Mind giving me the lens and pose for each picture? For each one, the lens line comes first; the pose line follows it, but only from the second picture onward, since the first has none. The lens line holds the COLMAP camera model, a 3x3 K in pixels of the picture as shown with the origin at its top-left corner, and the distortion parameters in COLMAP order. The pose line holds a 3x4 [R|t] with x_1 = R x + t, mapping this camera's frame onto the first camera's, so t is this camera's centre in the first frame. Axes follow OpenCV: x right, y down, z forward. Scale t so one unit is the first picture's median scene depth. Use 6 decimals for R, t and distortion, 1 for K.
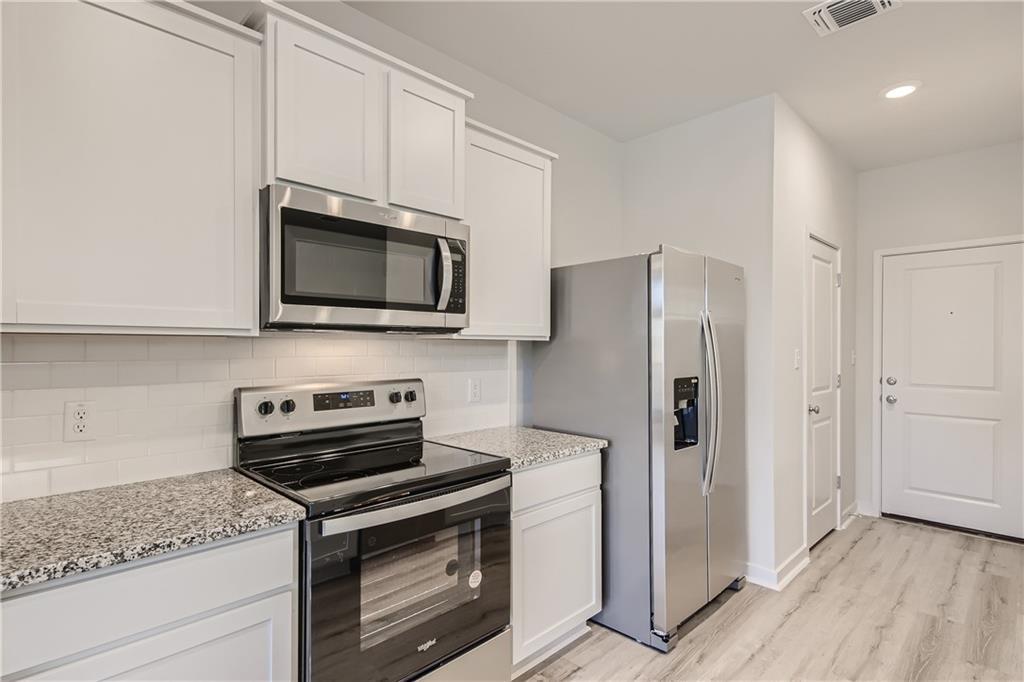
lens RADIAL K [[553.5, 0, 515.4], [0, 553.5, 343.7], [0, 0, 1]] dist [0.010641, 0.001823]
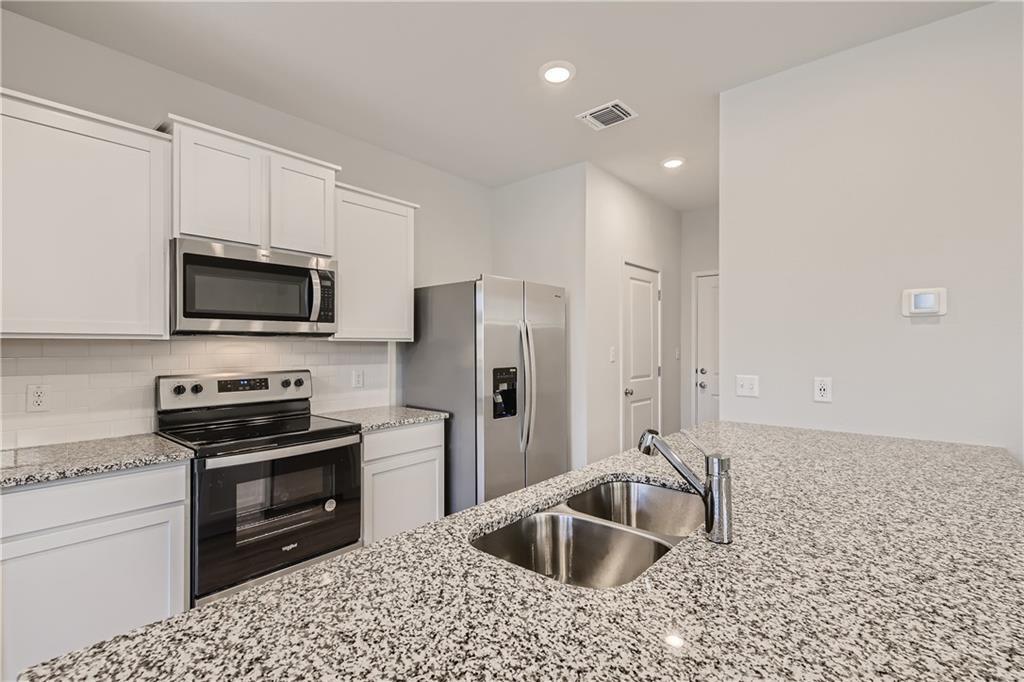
lens RADIAL K [[500.5, 0, 516.0], [0, 500.5, 342.4], [0, 0, 1]] dist [0.007012, -0.003914]
pose [[0.995932, -0.003313, 0.090046, 0.261735], [0.003621, 0.999988, -0.003261, 0.001246], [-0.090034, 0.003574, 0.995932, -0.317893]]
